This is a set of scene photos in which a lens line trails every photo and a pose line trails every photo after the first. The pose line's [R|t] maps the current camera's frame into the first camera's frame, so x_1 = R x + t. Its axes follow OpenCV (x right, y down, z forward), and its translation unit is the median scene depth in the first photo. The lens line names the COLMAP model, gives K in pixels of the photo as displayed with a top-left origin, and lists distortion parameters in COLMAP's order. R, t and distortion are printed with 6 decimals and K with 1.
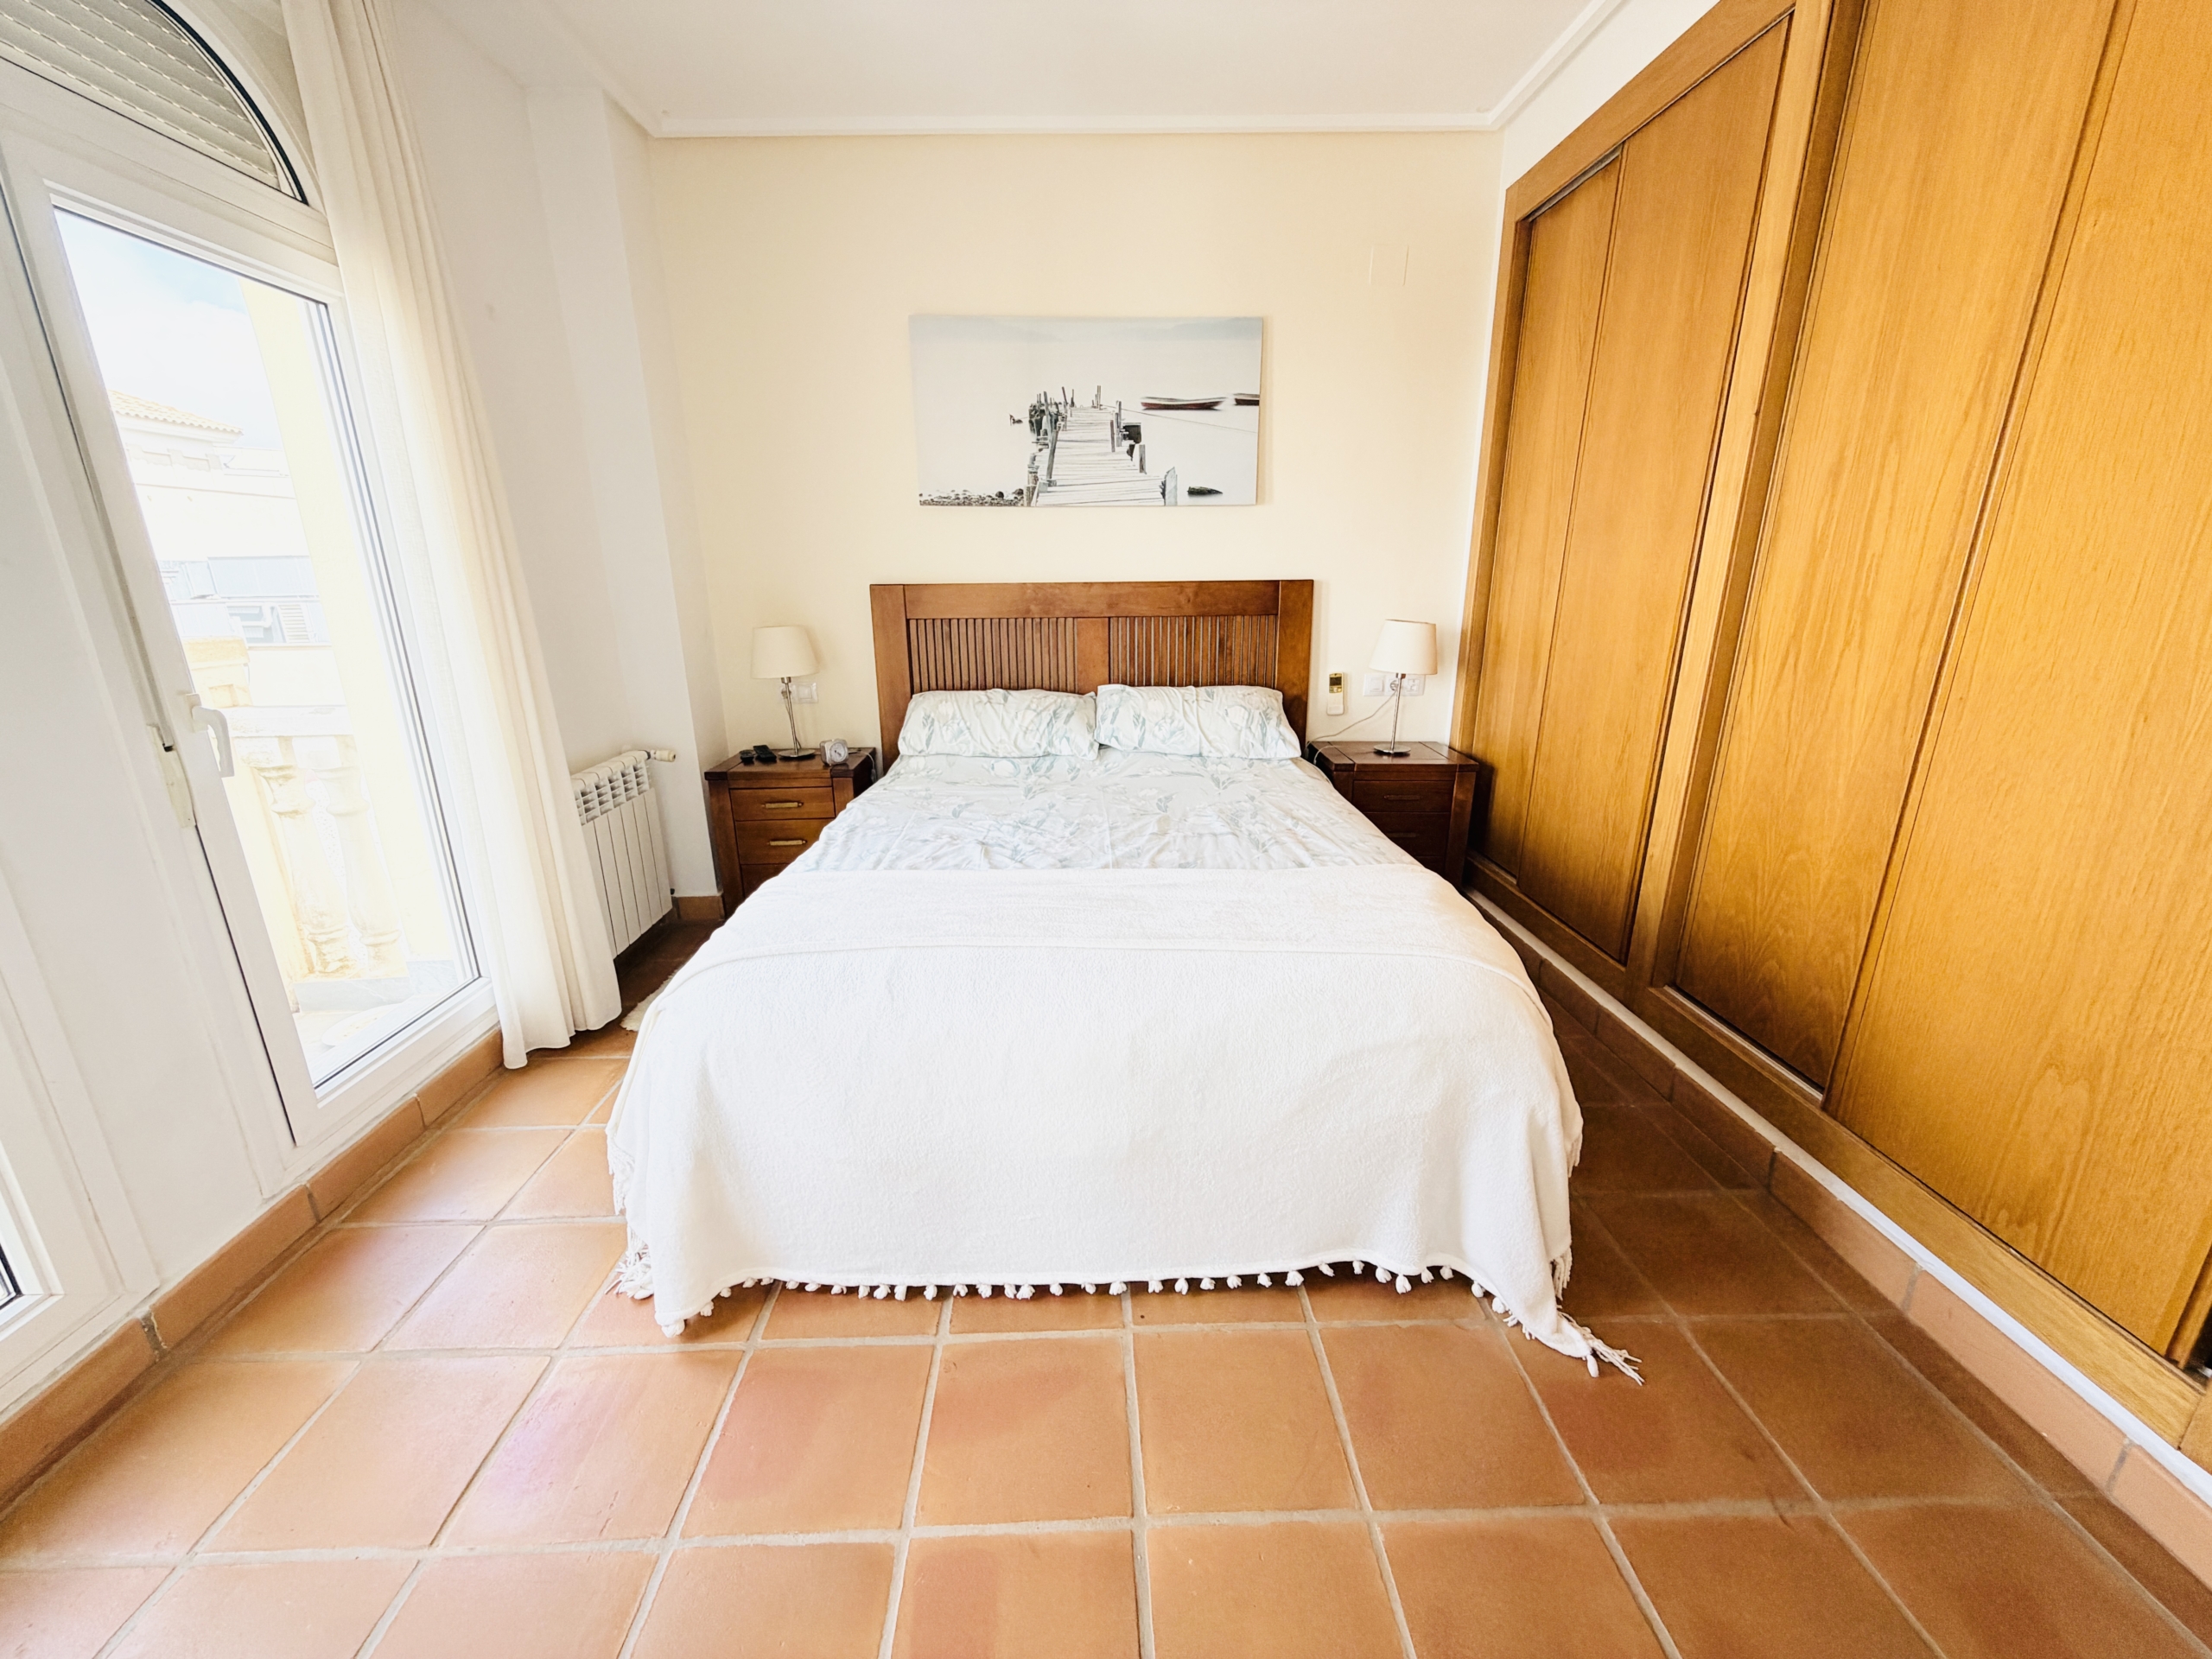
lens RADIAL K [[880.4, 0, 1097.3], [0, 880.4, 833.6], [0, 0, 1]] dist [0.000913, -0.000160]
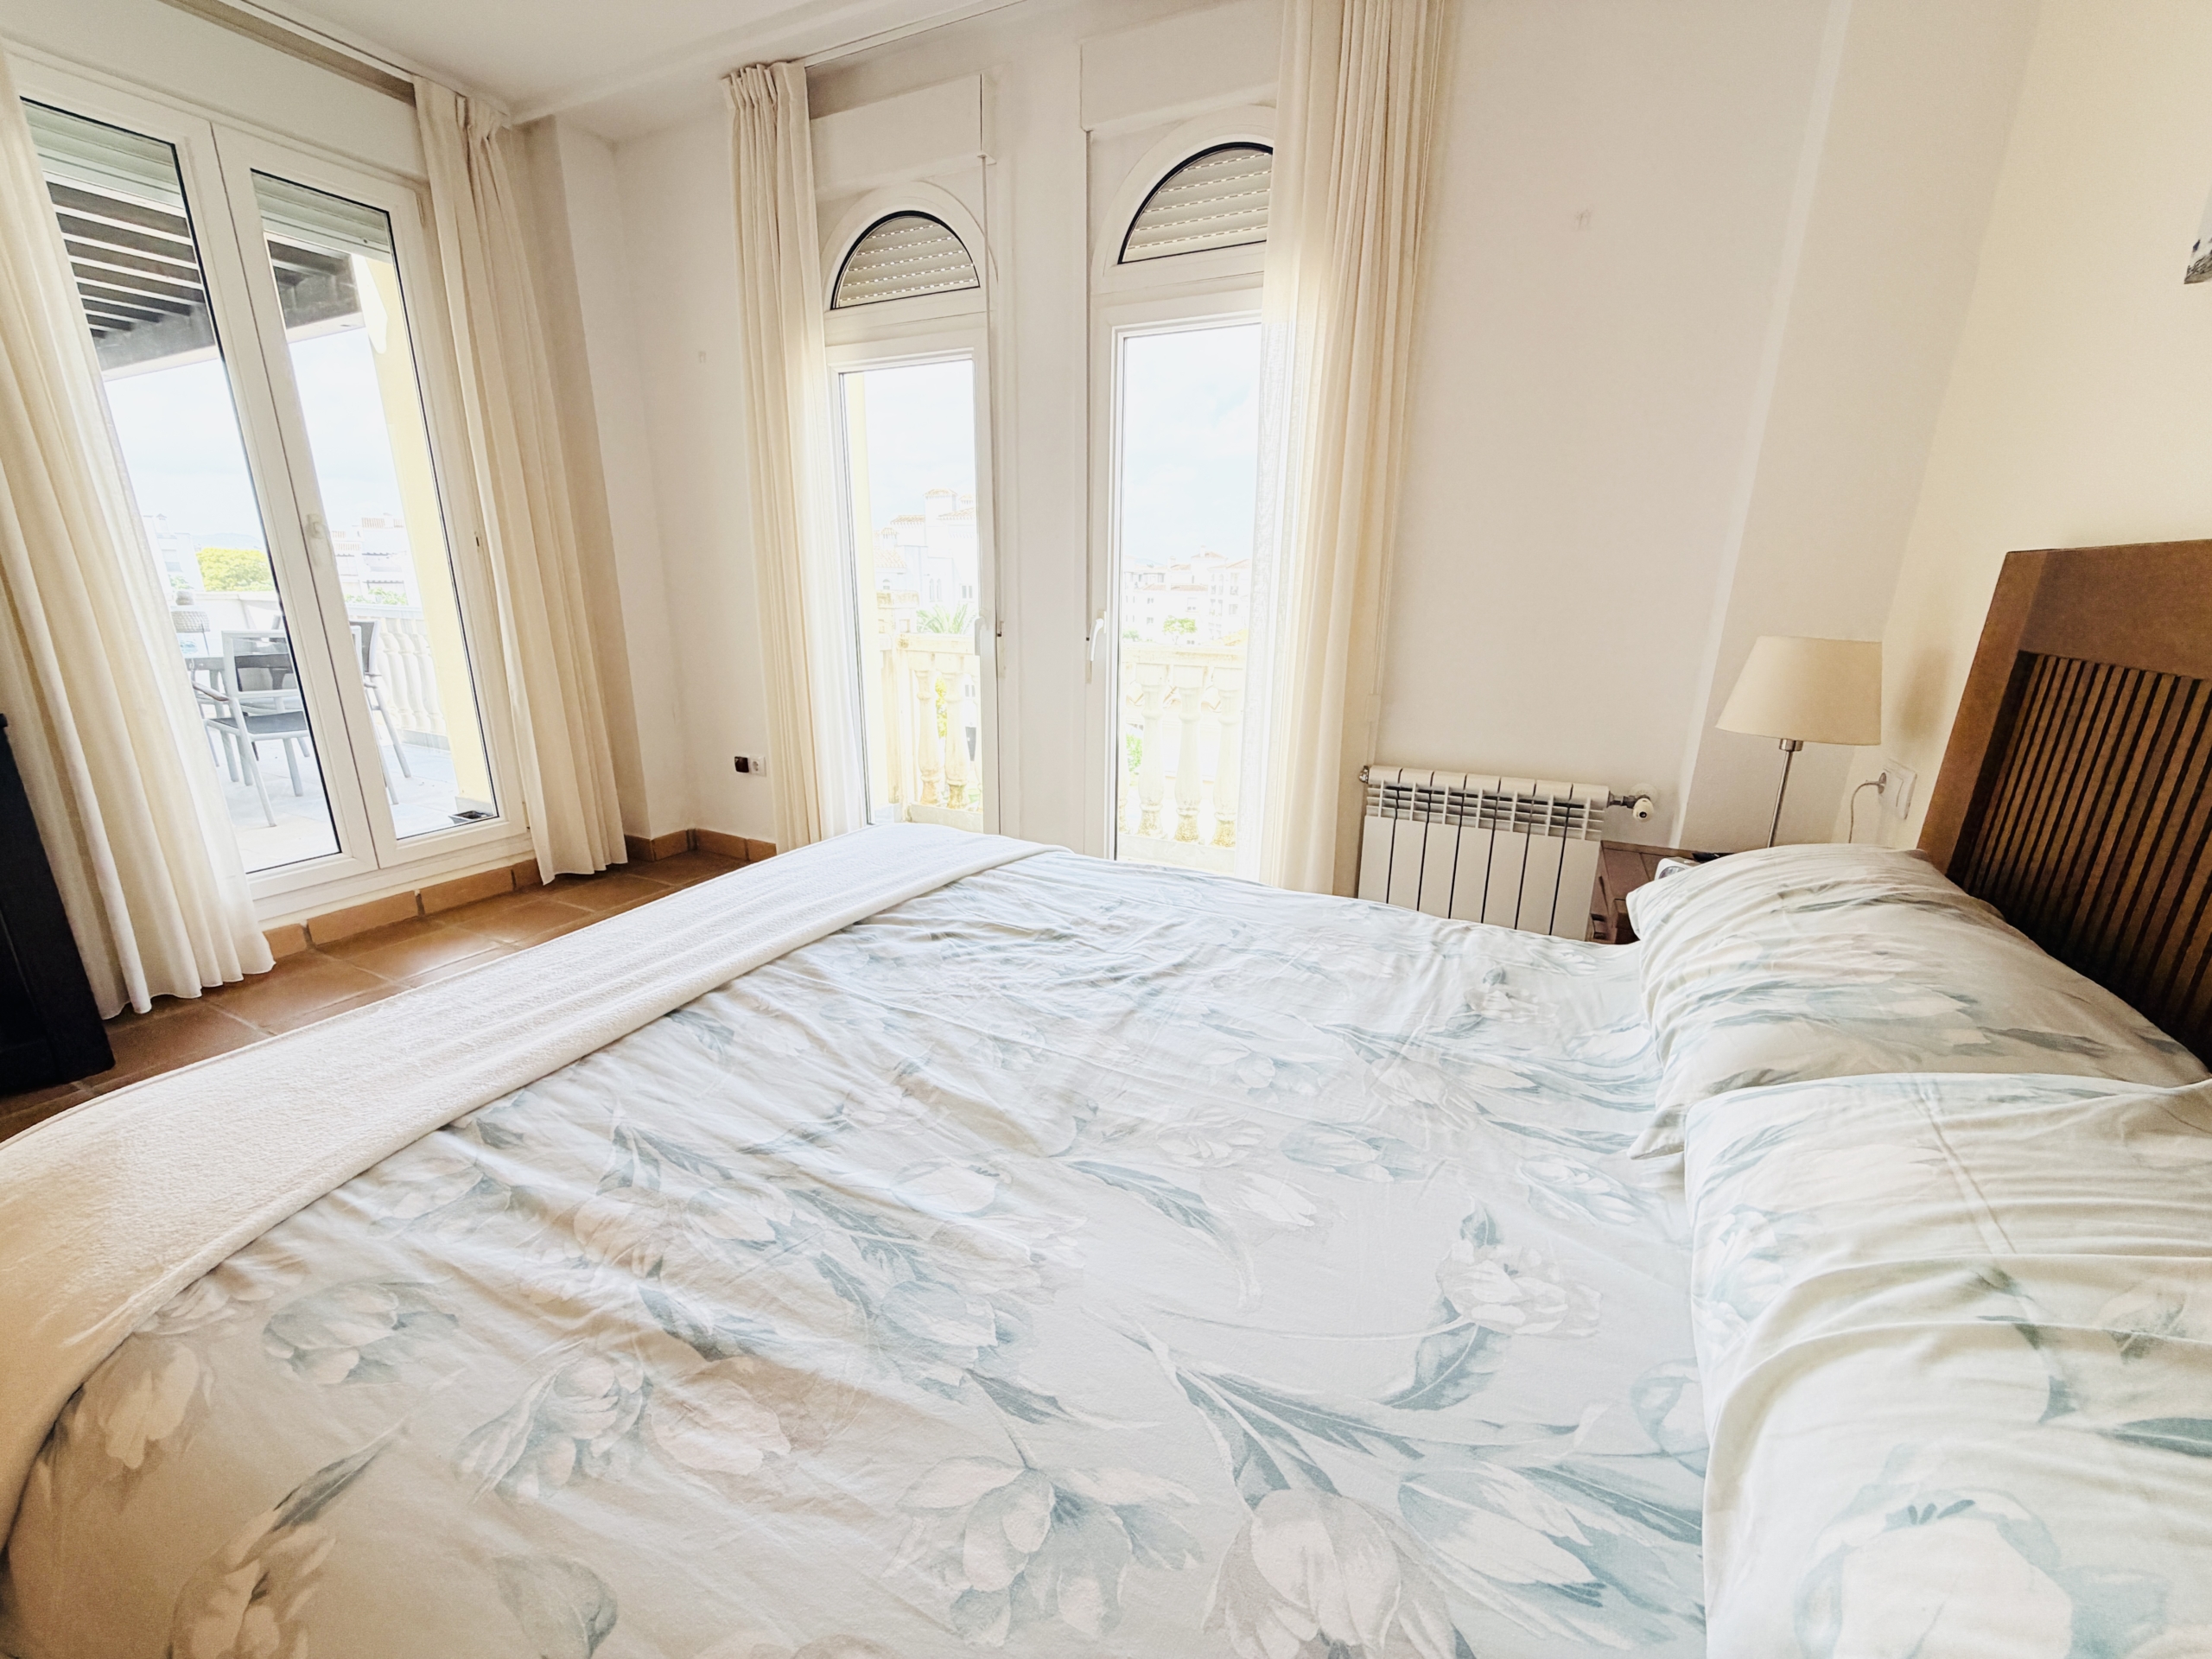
lens RADIAL K [[880.4, 0, 1102.3], [0, 880.4, 829.7], [0, 0, 1]] dist [0.000913, -0.000160]
pose [[-0.466753, 0.251222, -0.847956, 0.291547], [-0.259533, 0.877681, 0.402887, -0.248990], [0.845449, 0.408121, -0.344461, 0.918351]]
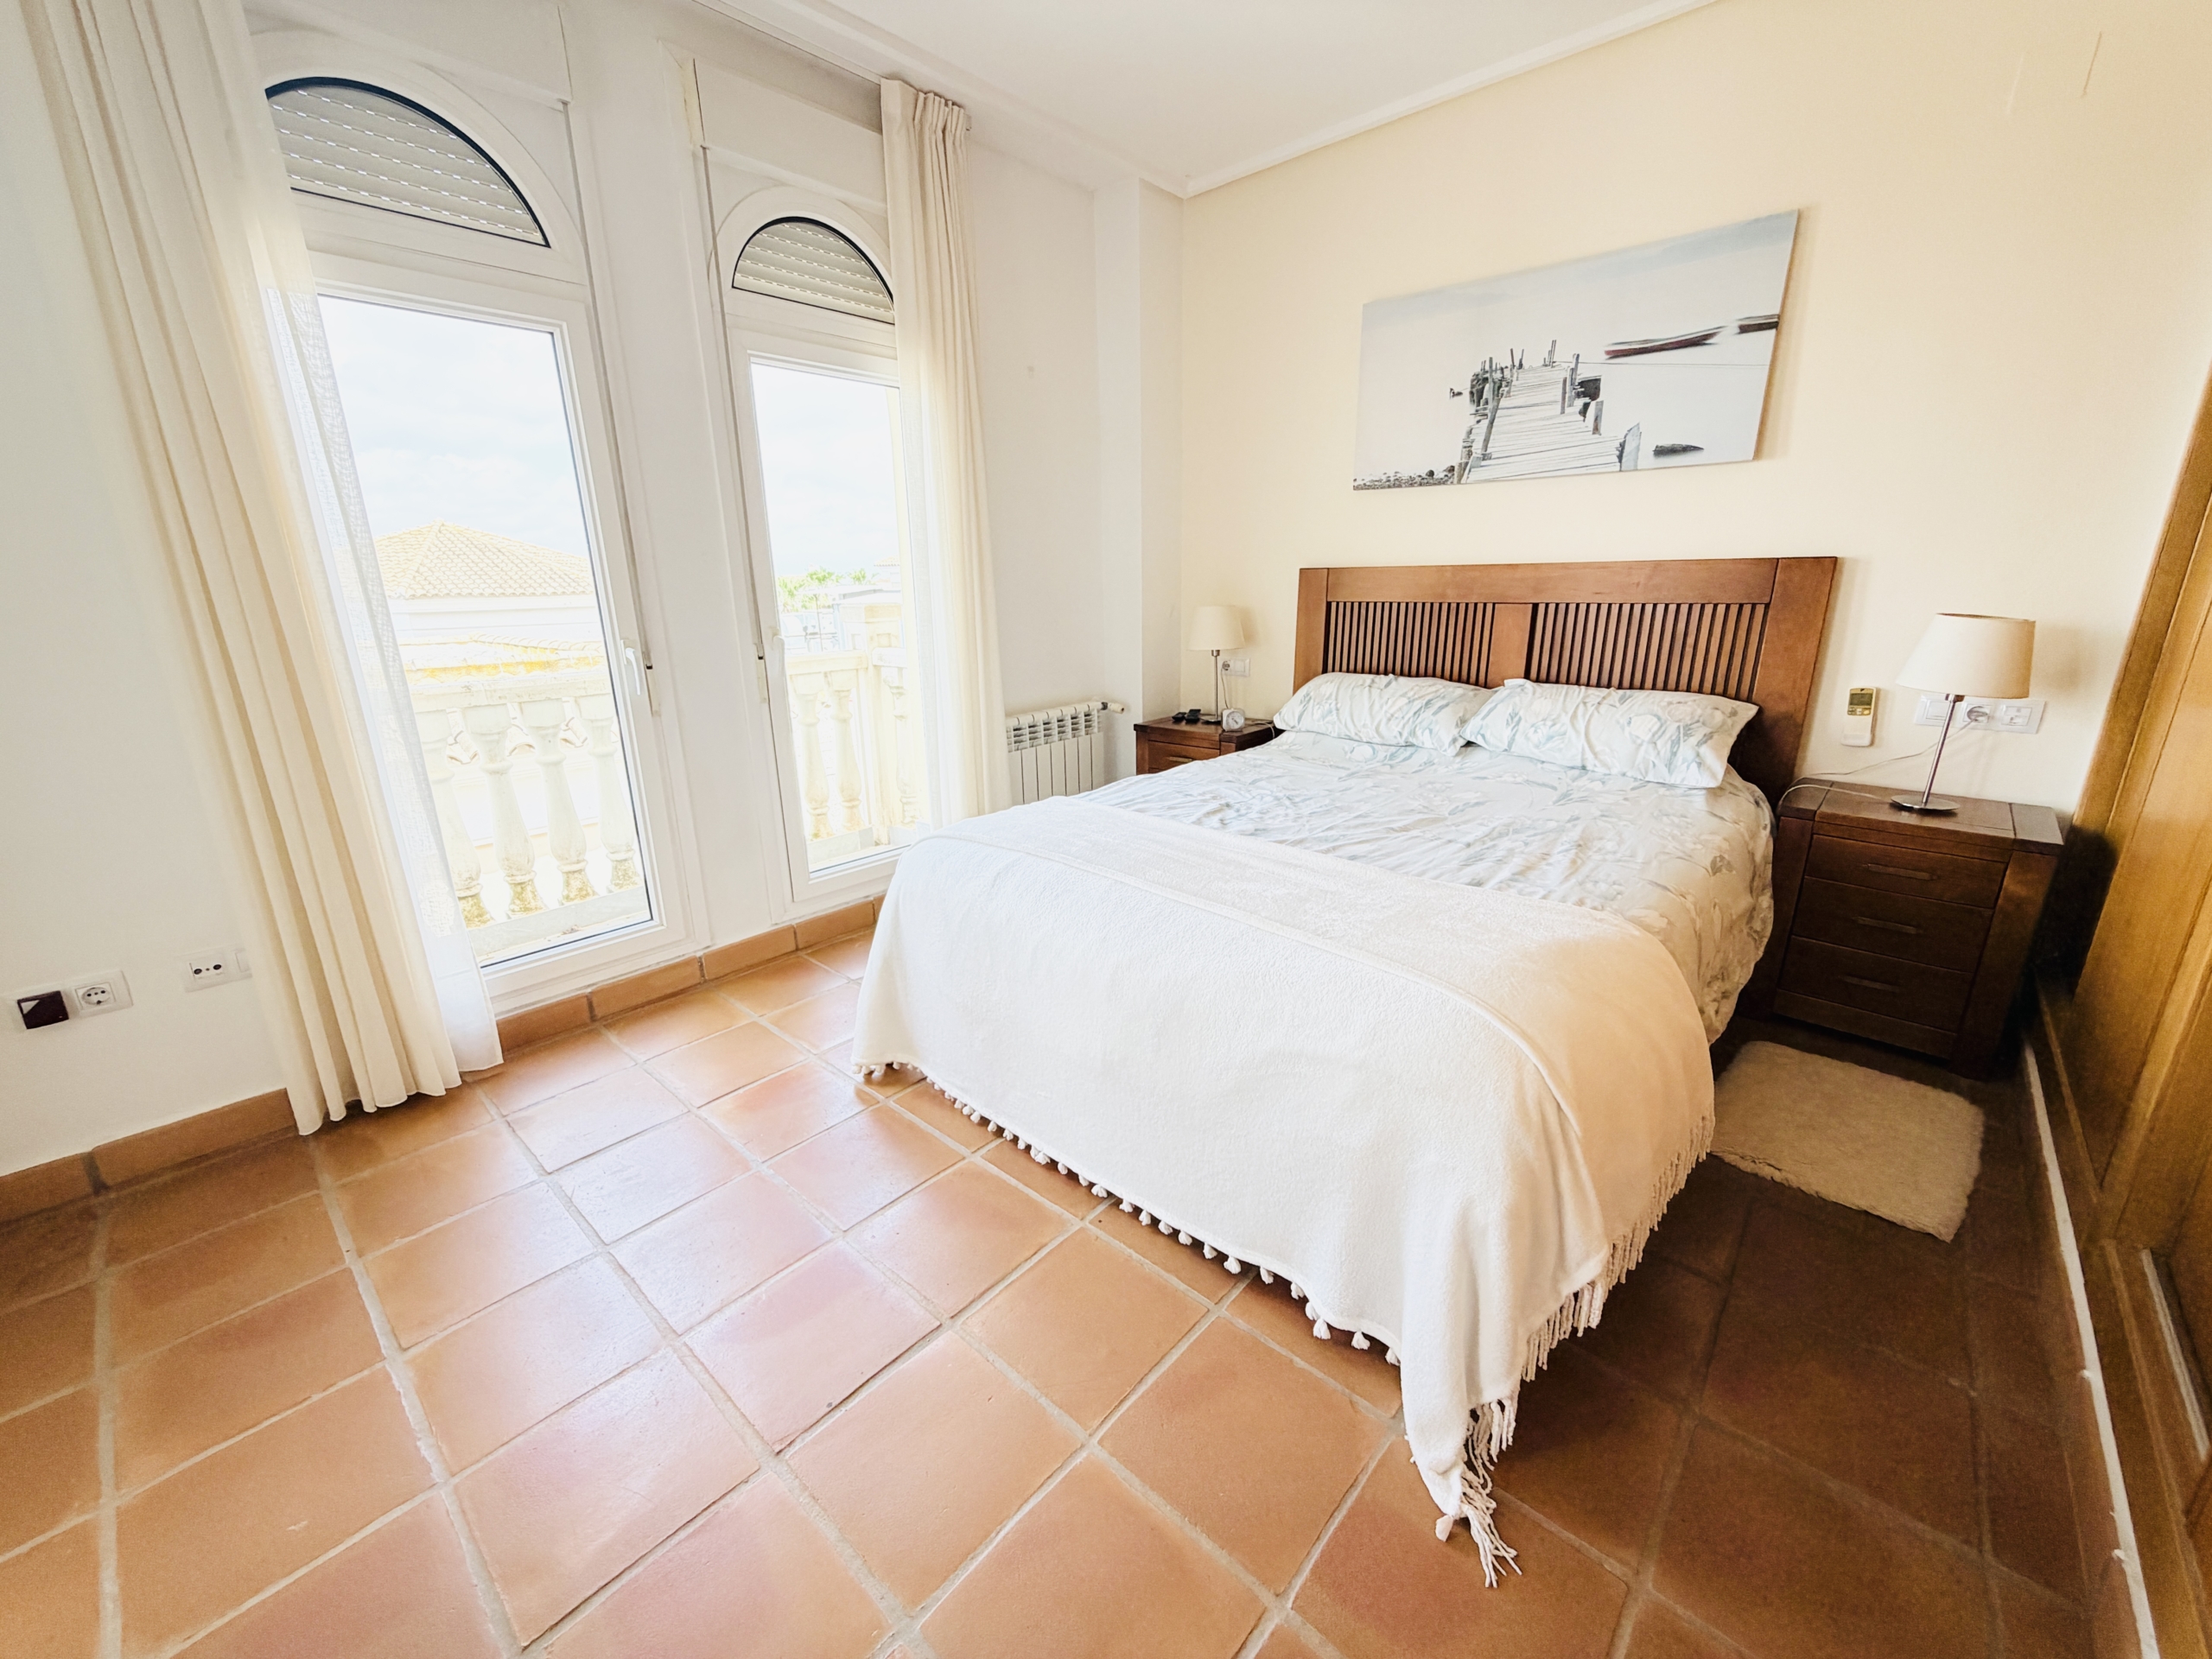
lens RADIAL K [[880.4, 0, 1096.8], [0, 880.4, 831.5], [0, 0, 1]] dist [0.000913, -0.000160]
pose [[0.723969, 0.190036, -0.663141, 0.355819], [-0.186861, 0.979391, 0.076662, -0.007903], [0.664042, 0.068415, 0.744559, 0.071984]]
